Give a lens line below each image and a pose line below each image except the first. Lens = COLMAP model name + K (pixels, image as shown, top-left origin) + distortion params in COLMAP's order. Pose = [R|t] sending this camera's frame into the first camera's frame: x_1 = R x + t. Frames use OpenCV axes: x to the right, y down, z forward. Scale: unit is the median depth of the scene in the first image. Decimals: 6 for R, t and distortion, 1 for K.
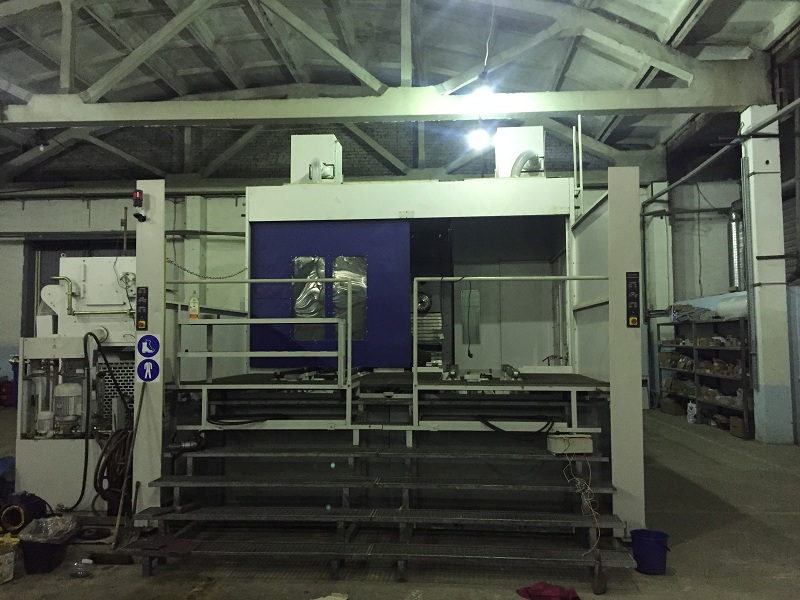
lens RADIAL K [[675.9, 0, 400.0], [0, 675.9, 300.0], [0, 0, 1]] dist [0.083167, -0.121717]
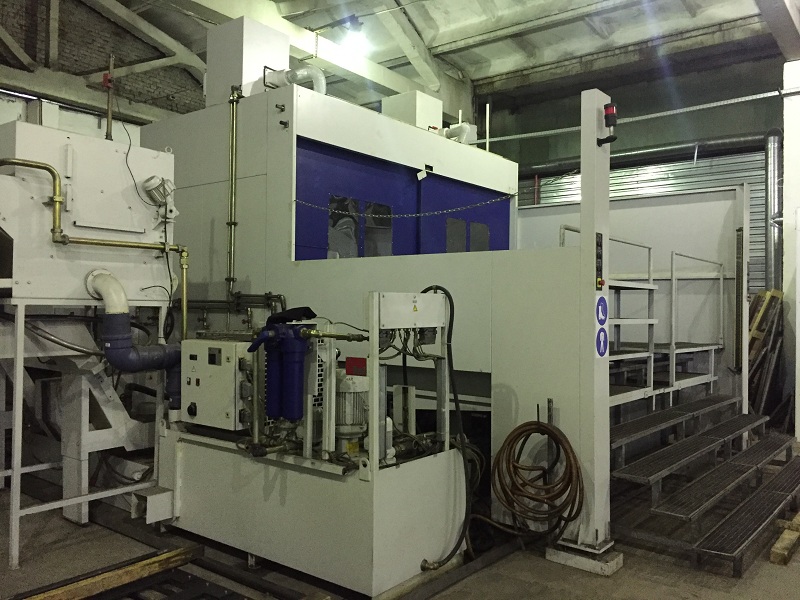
lens RADIAL K [[675.9, 0, 400.0], [0, 675.9, 300.0], [0, 0, 1]] dist [0.083167, -0.121717]
pose [[0.550763, 0.023878, 0.834320, -1.143898], [-0.067742, 0.997572, 0.016169, 0.058102], [-0.831908, -0.065424, 0.551043, 0.763043]]
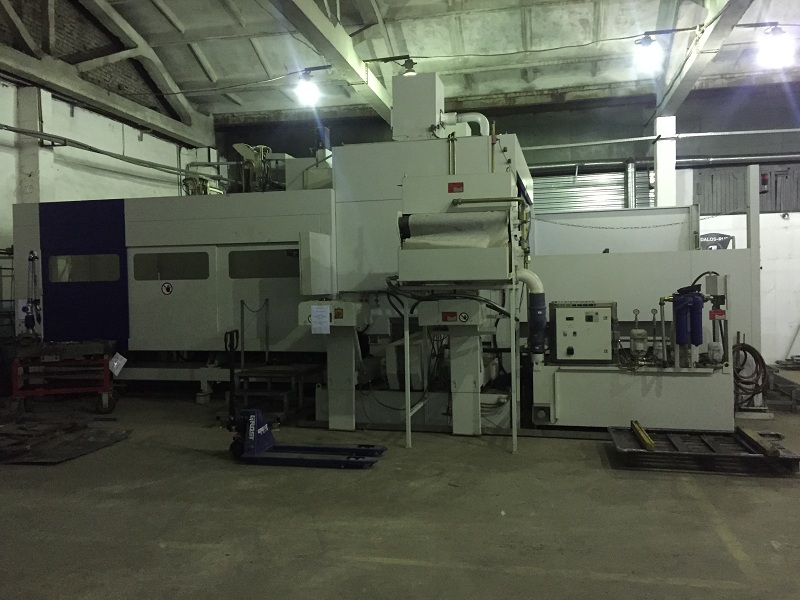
lens RADIAL K [[675.9, 0, 400.0], [0, 675.9, 300.0], [0, 0, 1]] dist [0.083167, -0.121717]
pose [[0.152648, -0.010968, 0.988220, -1.935914], [-0.043199, 0.998909, 0.017760, 0.110779], [-0.987336, -0.045401, 0.152008, 1.532277]]
